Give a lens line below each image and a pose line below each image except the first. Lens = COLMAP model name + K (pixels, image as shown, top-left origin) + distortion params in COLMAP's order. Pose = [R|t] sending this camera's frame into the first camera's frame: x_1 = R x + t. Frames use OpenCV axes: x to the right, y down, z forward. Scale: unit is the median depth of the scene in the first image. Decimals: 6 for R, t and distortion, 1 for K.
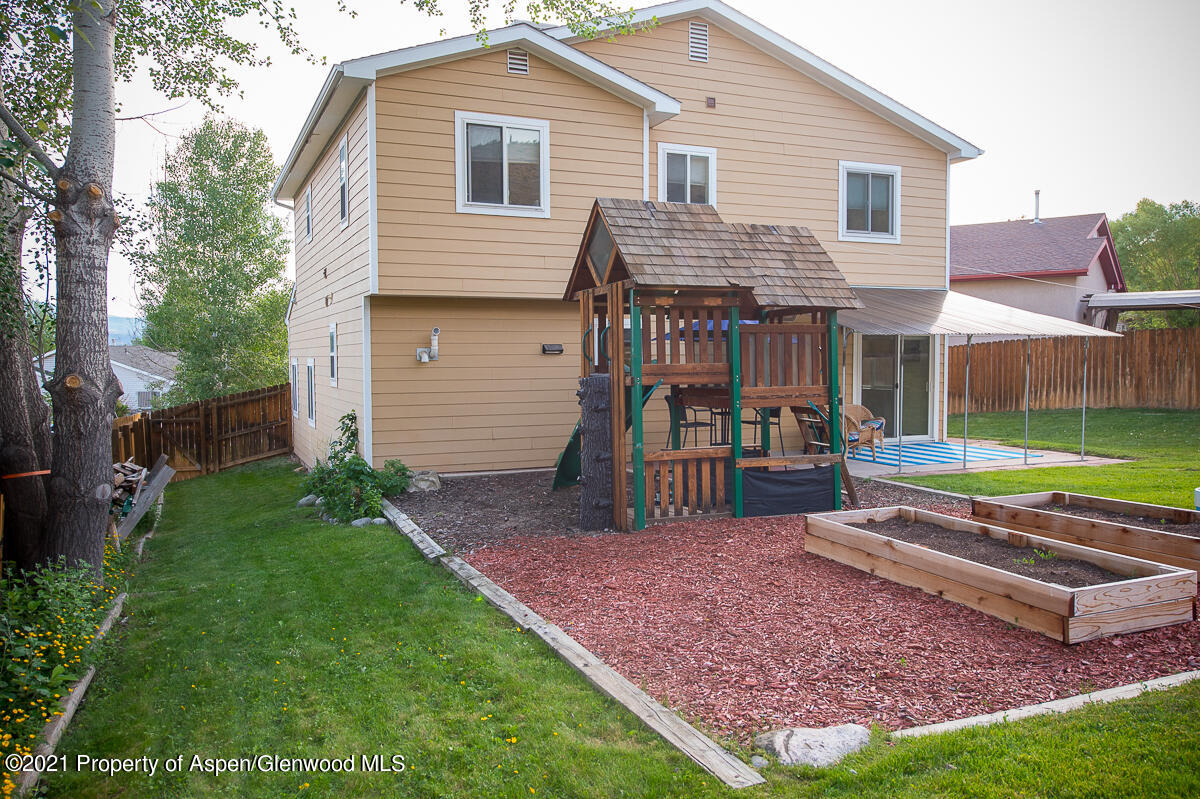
lens RADIAL K [[909.4, 0, 600.0], [0, 909.4, 399.5], [0, 0, 1]] dist [0.006493, 0.000969]
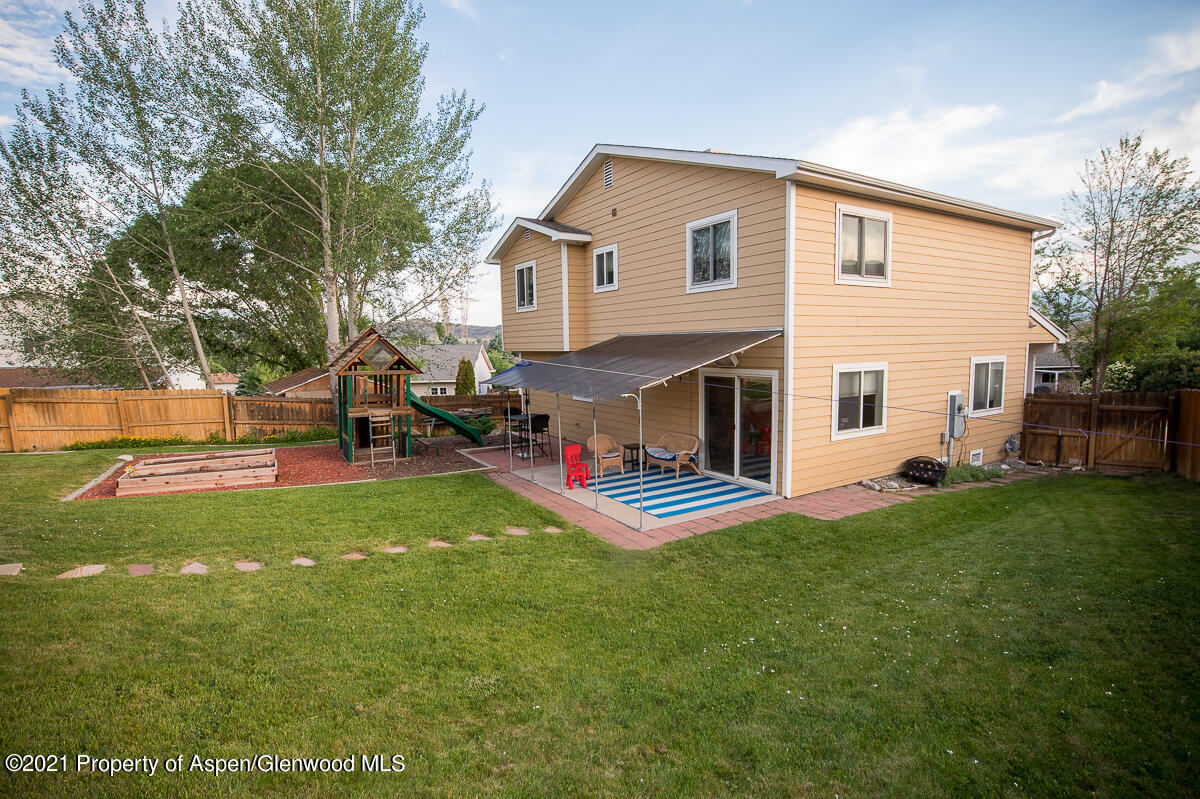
lens RADIAL K [[571.3, 0, 600.0], [0, 571.3, 399.5], [0, 0, 1]] dist [0.000272, -0.000036]
pose [[0.150433, 0.112624, -0.982184, 1.019658], [-0.001529, 0.993515, 0.113690, -0.127806], [0.988619, -0.015601, 0.149630, 0.809002]]
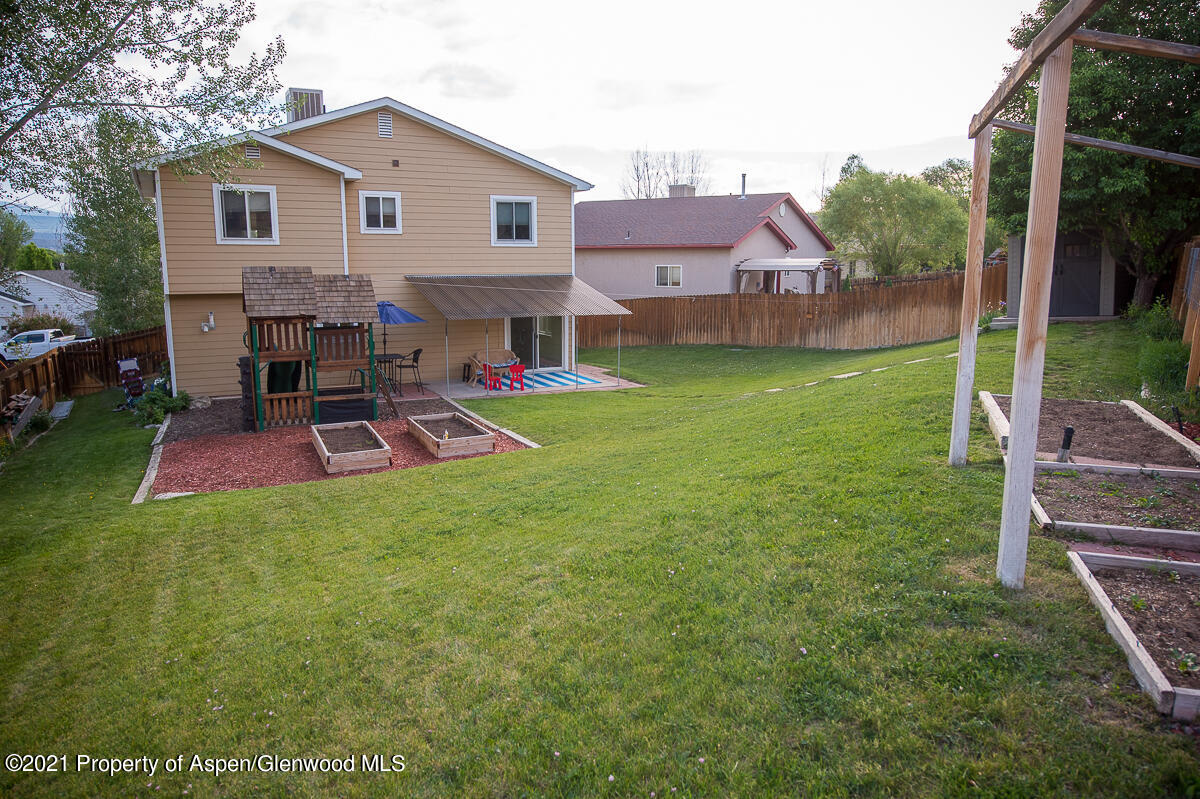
lens RADIAL K [[835.5, 0, 600.0], [0, 835.5, 399.5], [0, 0, 1]] dist [0.001835, -0.002230]
pose [[0.998398, -0.003859, 0.056457, 0.383102], [-0.002886, 0.992900, 0.118915, -0.086675], [-0.056515, -0.118887, 0.991298, -0.509030]]
